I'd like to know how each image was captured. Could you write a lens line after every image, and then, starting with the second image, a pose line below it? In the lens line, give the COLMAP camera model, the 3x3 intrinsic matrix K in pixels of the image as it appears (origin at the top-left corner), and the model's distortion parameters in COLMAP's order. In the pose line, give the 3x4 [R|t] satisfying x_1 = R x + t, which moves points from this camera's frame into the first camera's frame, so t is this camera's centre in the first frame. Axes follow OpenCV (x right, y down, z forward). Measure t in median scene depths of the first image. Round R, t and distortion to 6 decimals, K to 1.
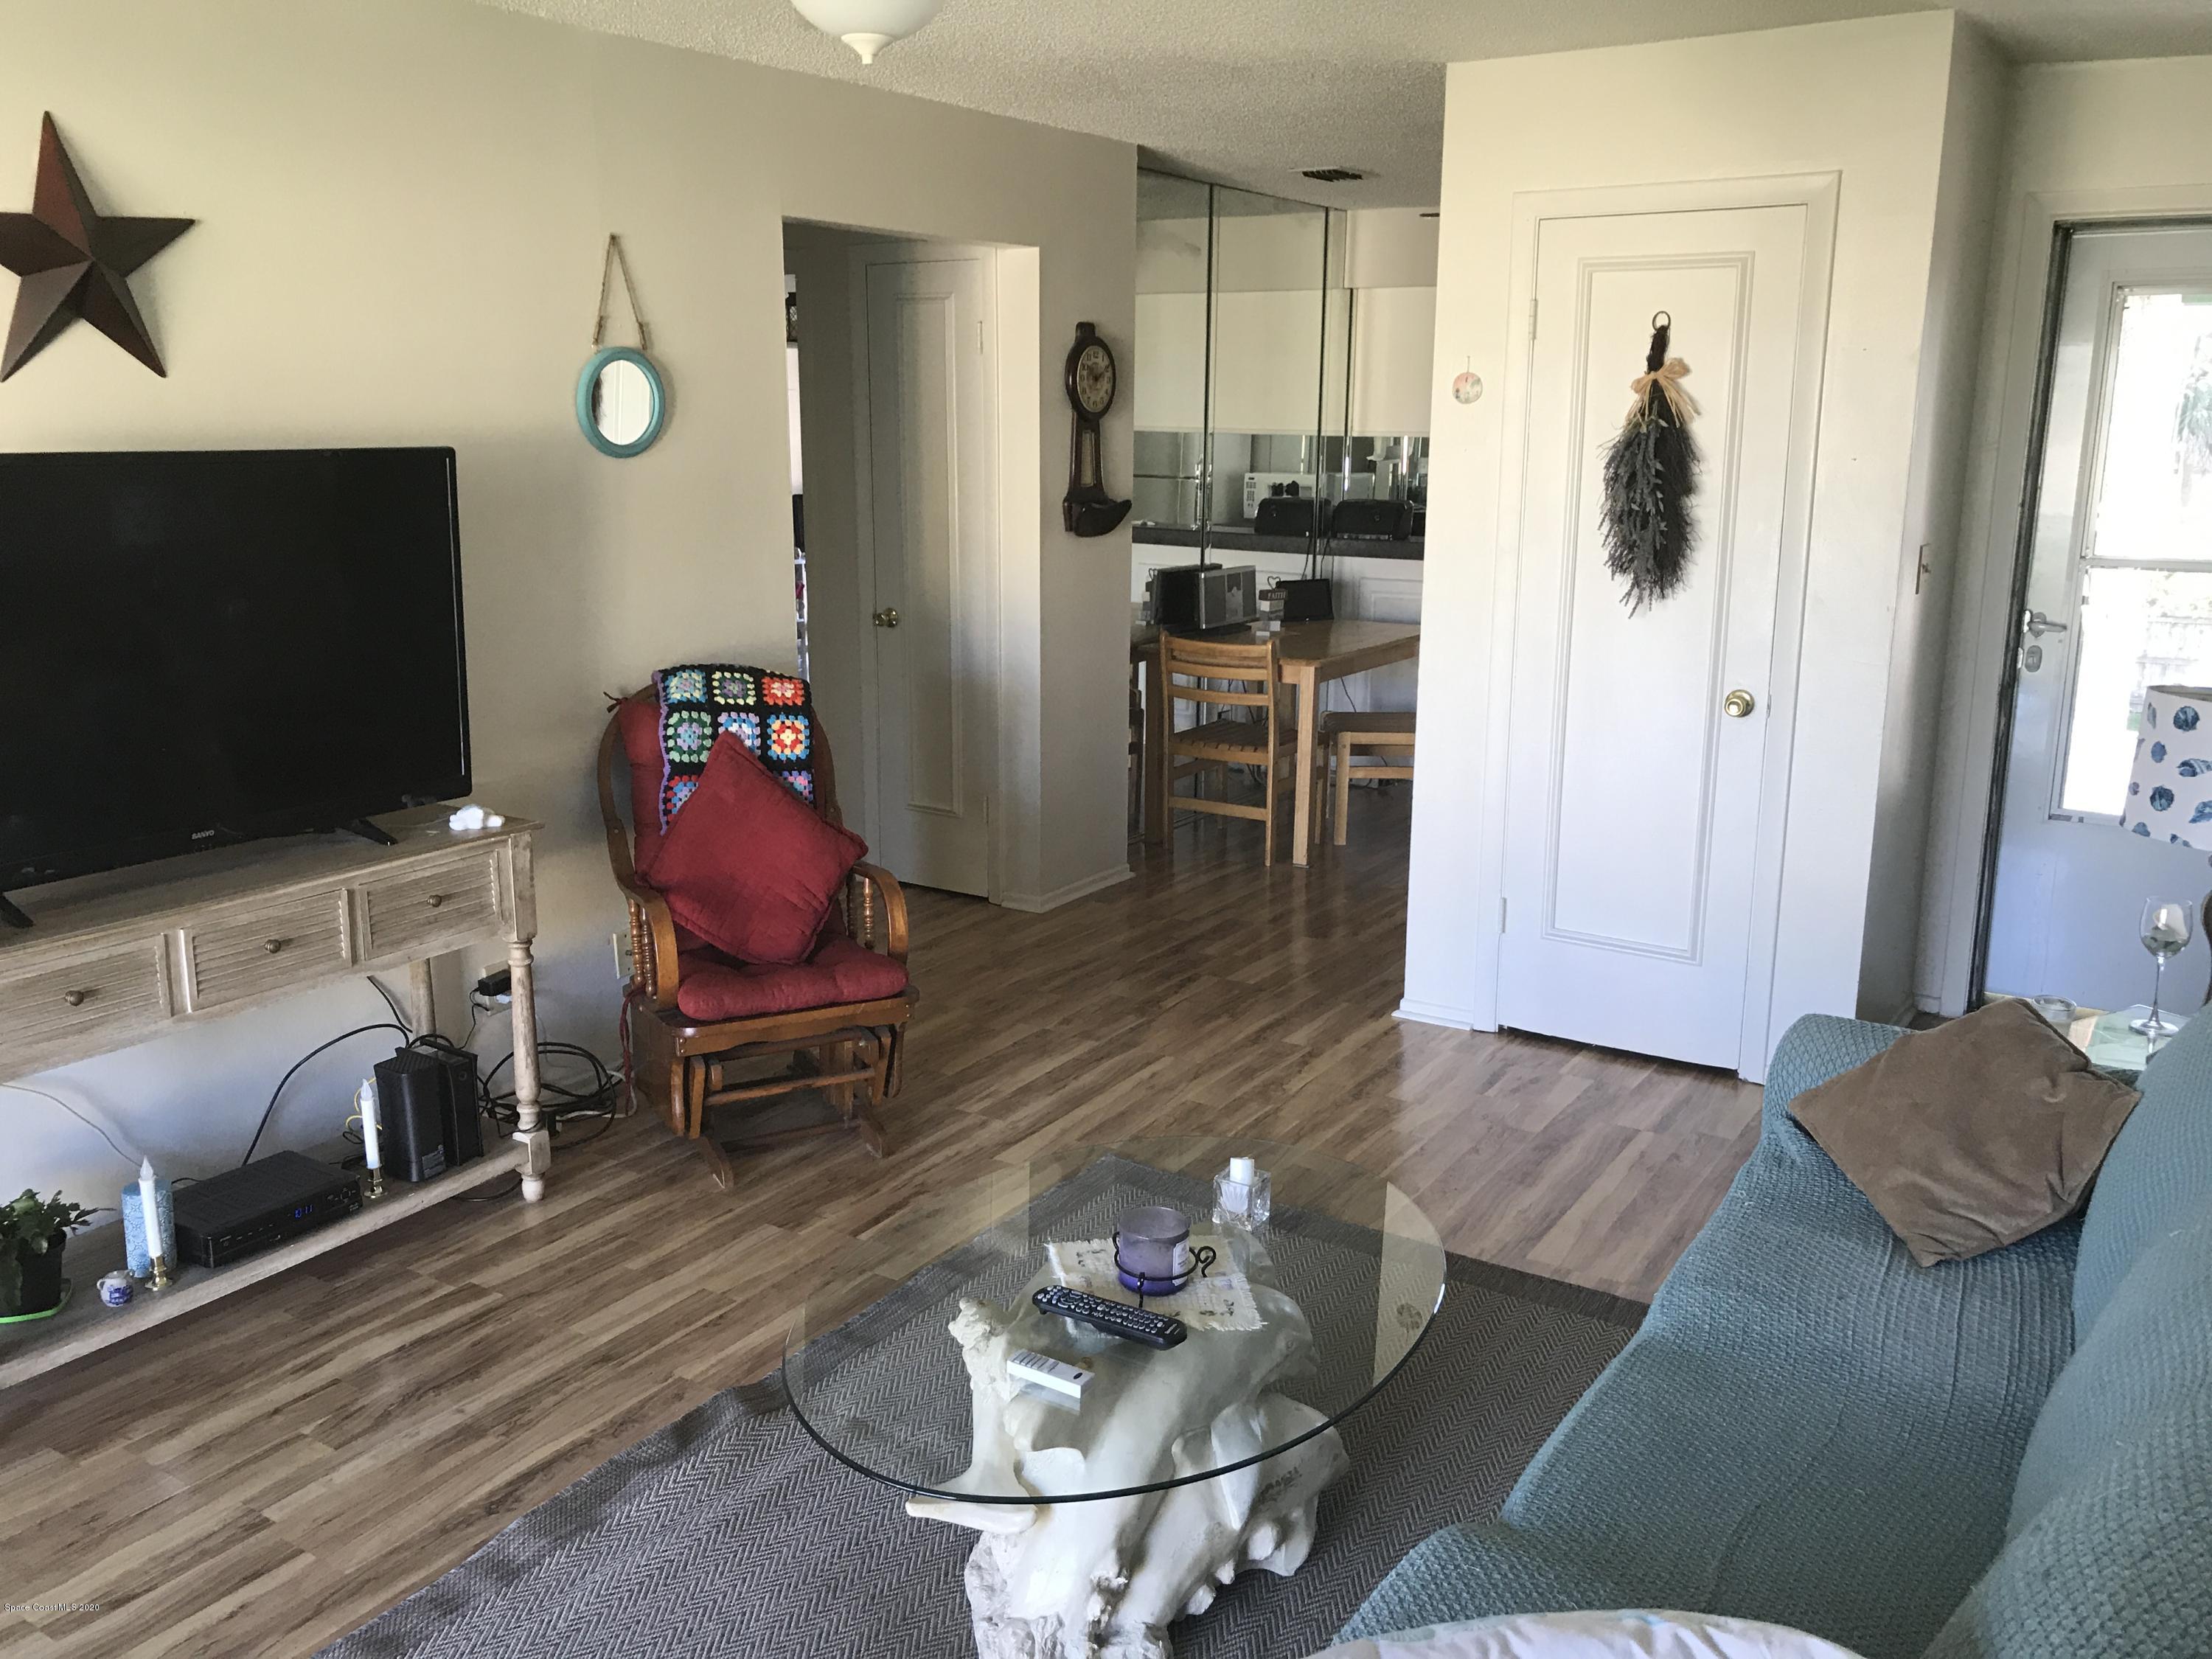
lens RADIAL K [[1817.5, 0, 1117.7], [0, 1817.5, 826.5], [0, 0, 1]] dist [0.011961, 0.008820]
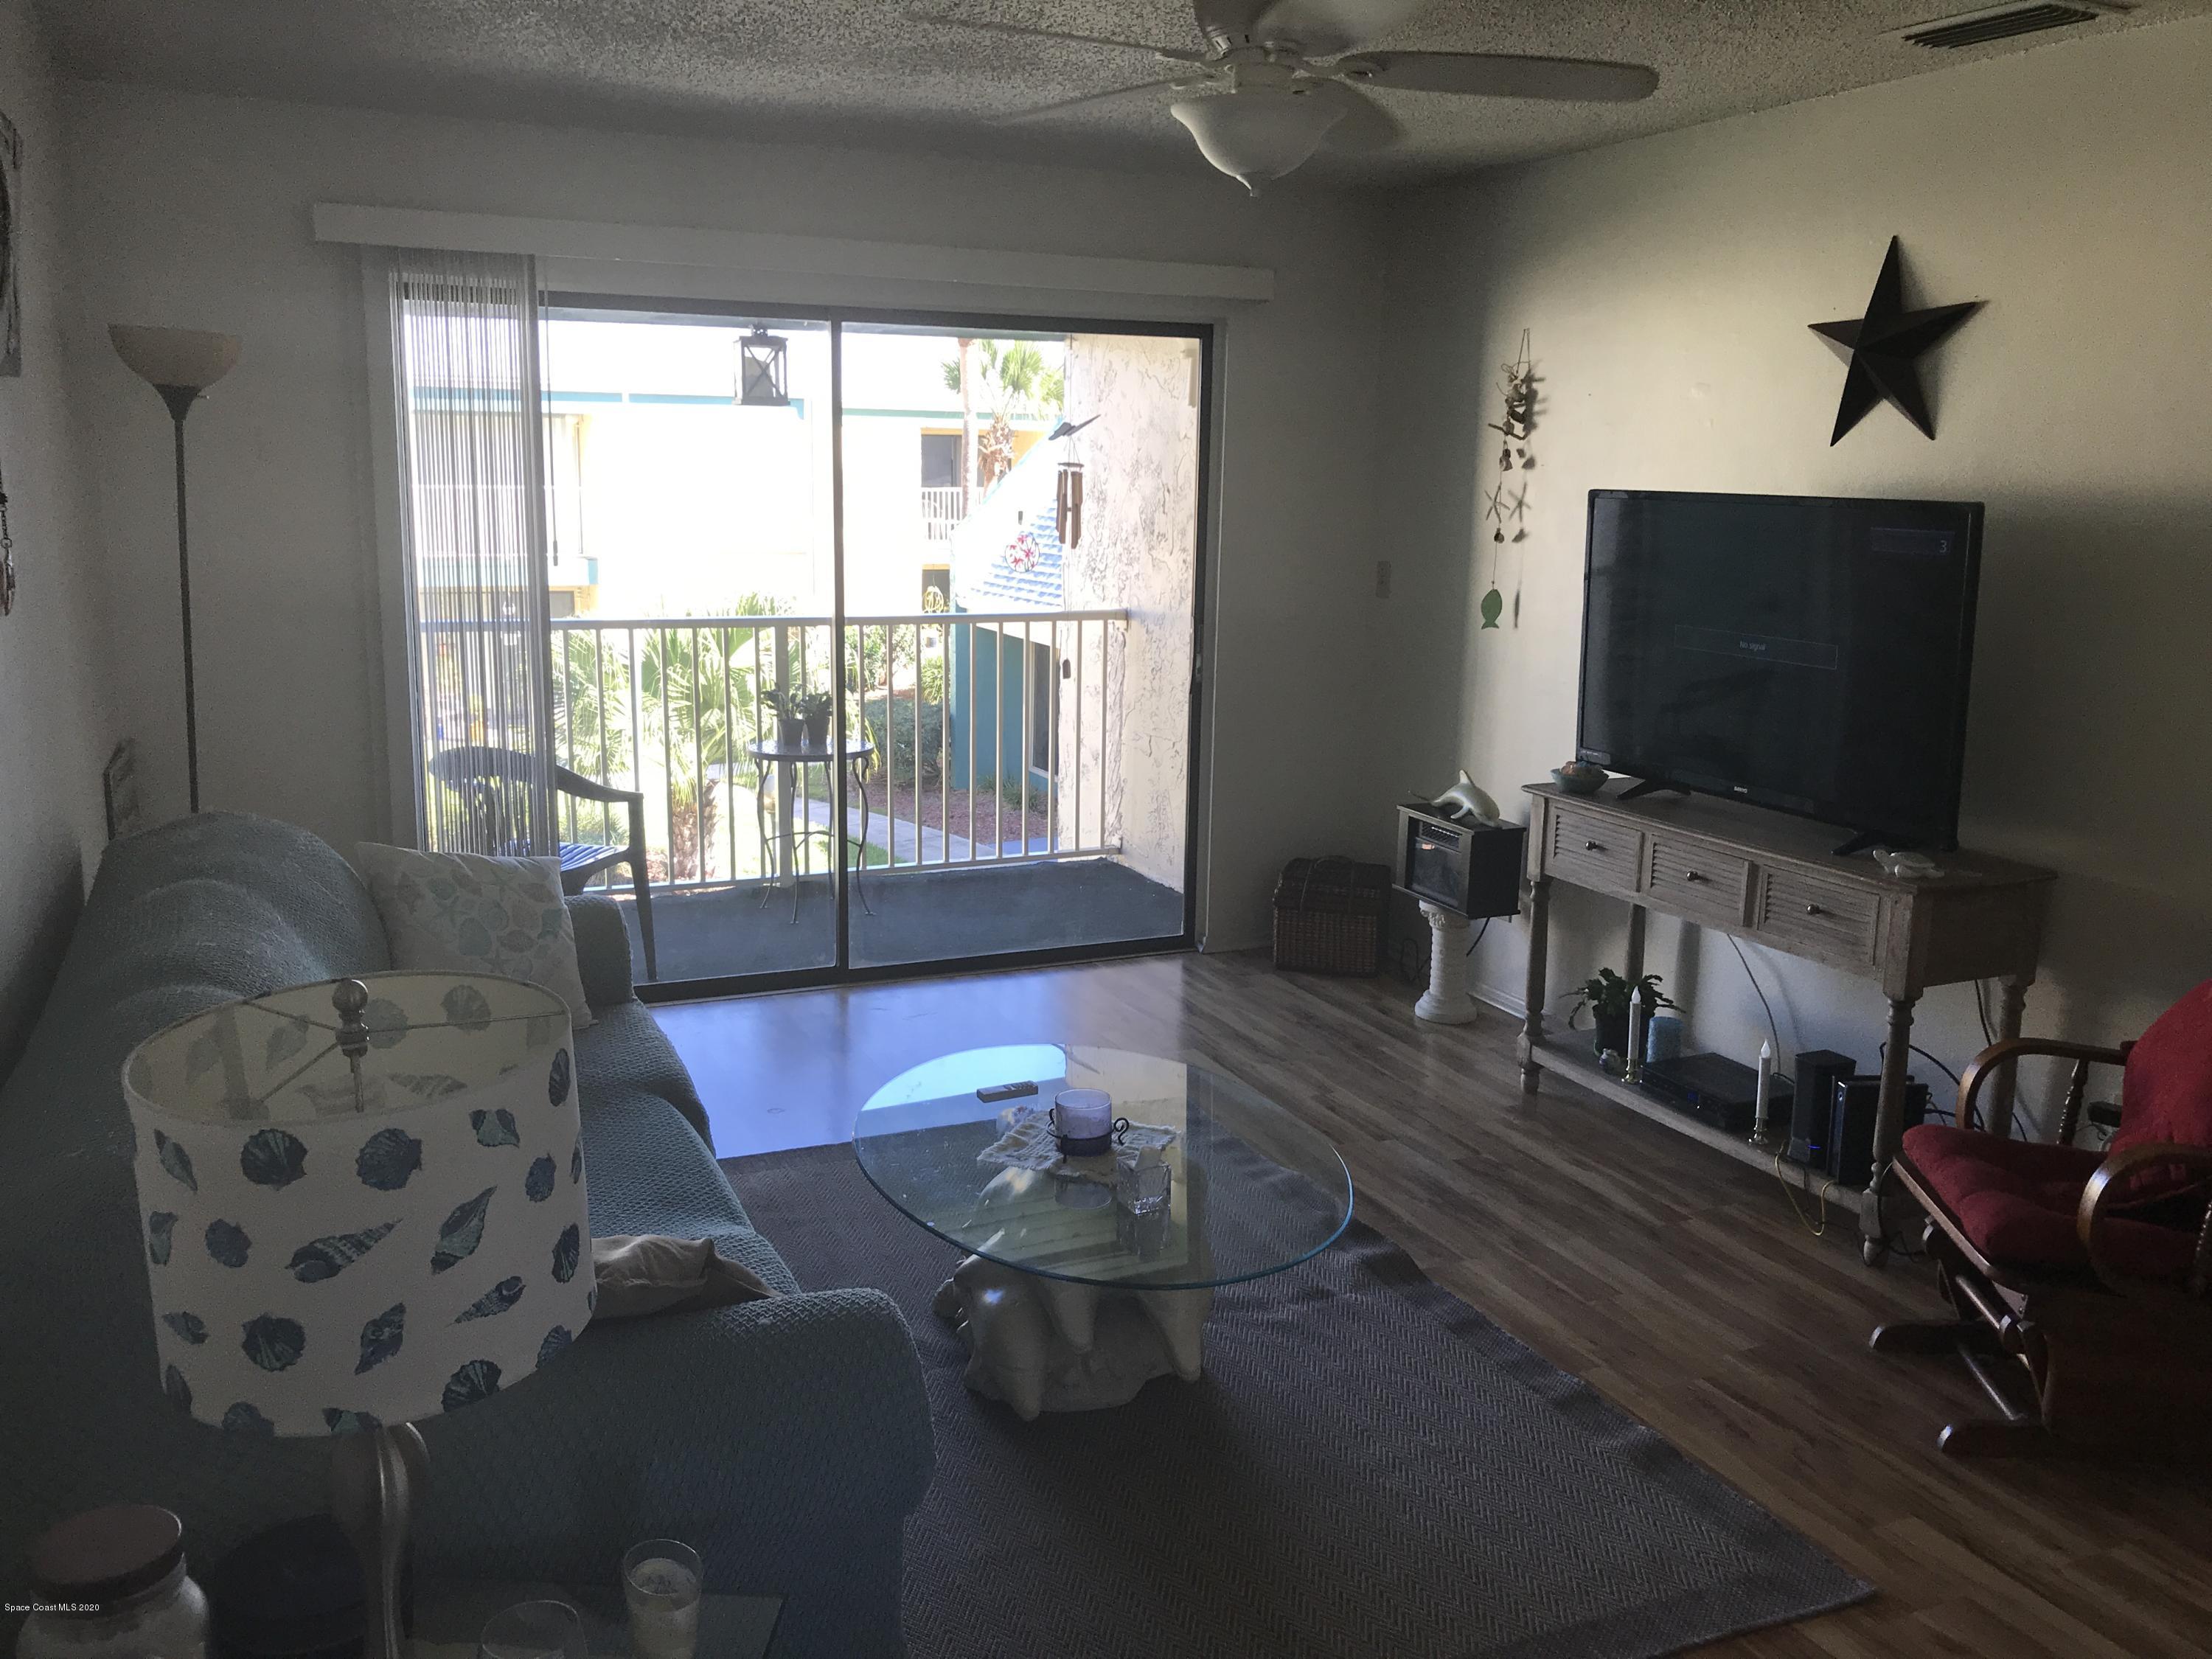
lens RADIAL K [[1817.5, 0, 1108.9], [0, 1817.5, 833.1], [0, 0, 1]] dist [0.011961, 0.008820]
pose [[-0.534673, 0.156184, -0.830501, 0.795321], [-0.216042, 0.924850, 0.313014, -0.267141], [0.816977, 0.346783, -0.460750, 1.206753]]
